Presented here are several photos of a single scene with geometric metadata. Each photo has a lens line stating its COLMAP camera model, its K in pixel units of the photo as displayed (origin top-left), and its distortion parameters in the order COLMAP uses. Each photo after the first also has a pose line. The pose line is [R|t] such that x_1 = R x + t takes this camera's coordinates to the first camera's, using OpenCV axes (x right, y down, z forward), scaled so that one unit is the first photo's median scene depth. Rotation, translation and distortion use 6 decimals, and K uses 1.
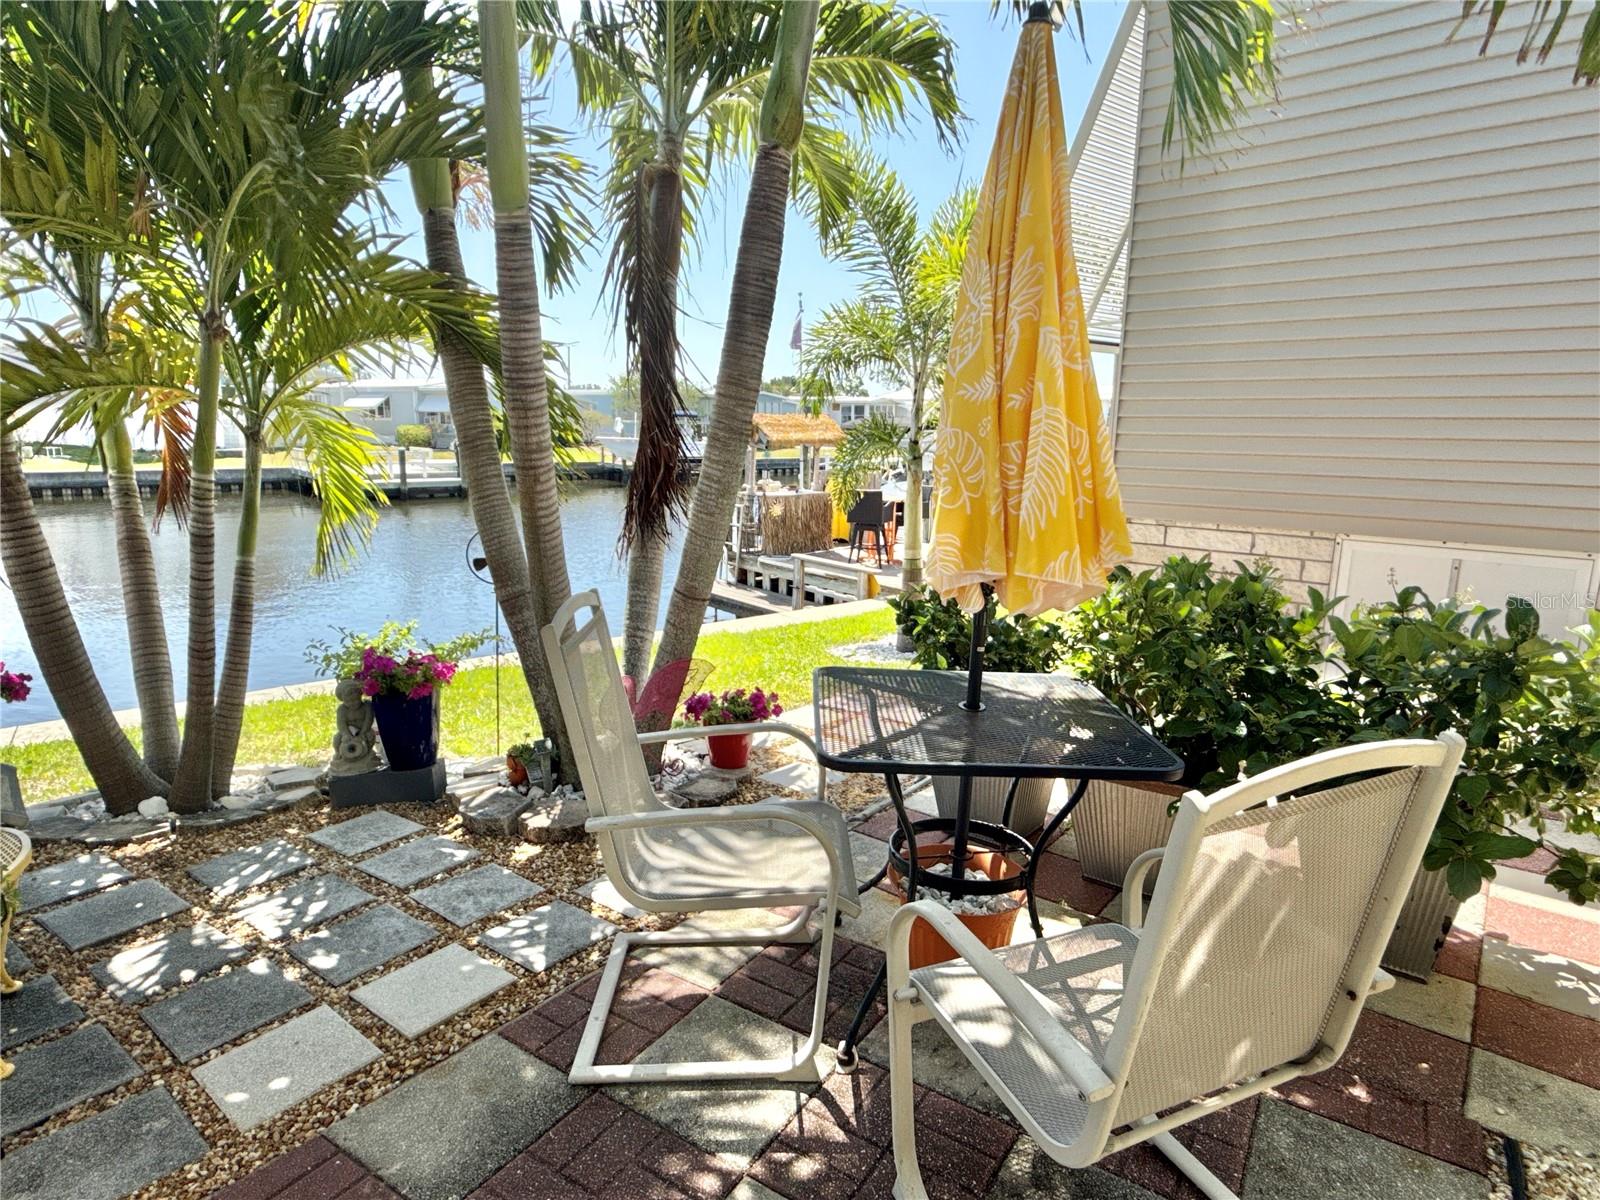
lens RADIAL K [[898.0, 0, 806.1], [0, 898.0, 602.7], [0, 0, 1]] dist [-0.002066, 0.001540]
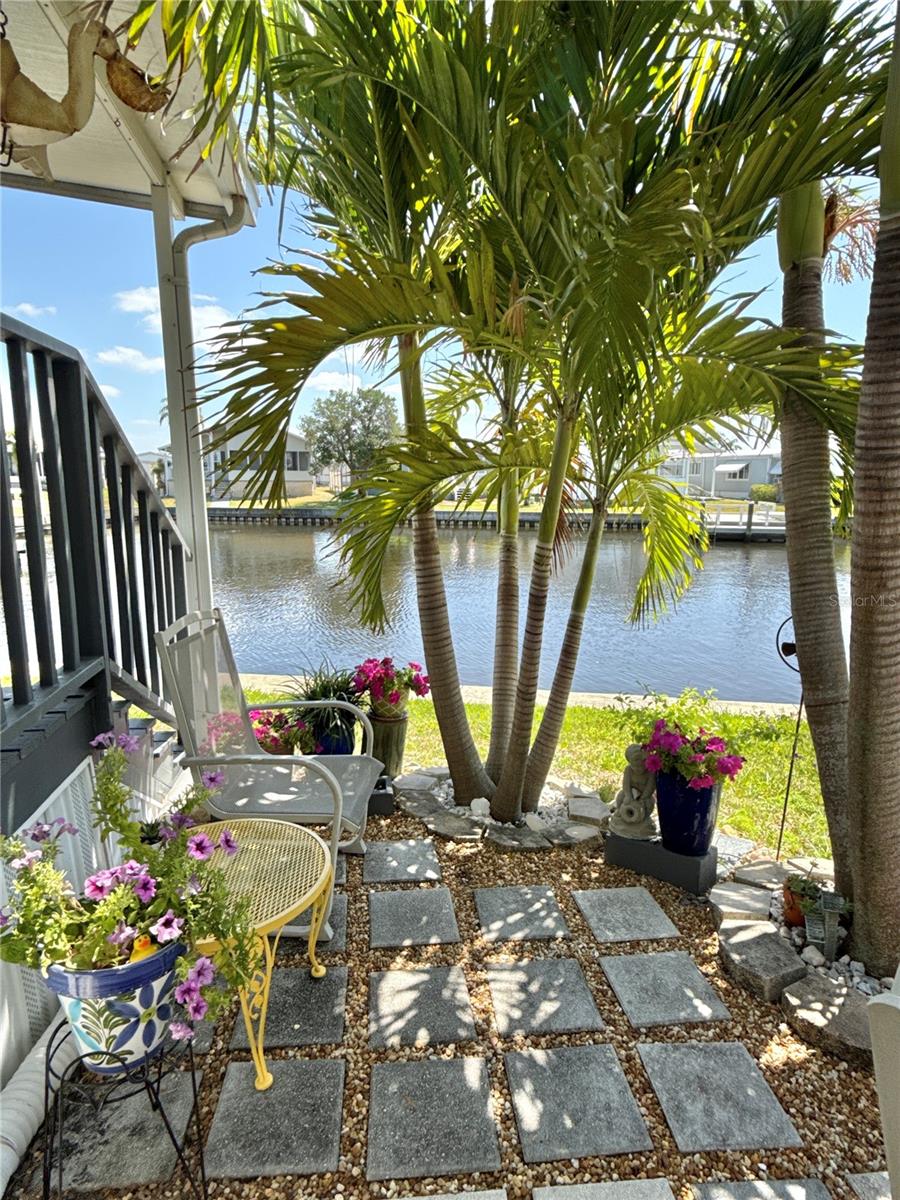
lens RADIAL K [[673.5, 0, 450.0], [0, 673.5, 600.0], [0, 0, 1]] dist [-0.002066, 0.001540]
pose [[0.668657, 0.125966, -0.732823, -0.114188], [-0.143175, 0.988915, 0.039348, -0.082576], [0.729656, 0.078611, 0.679280, 0.319416]]
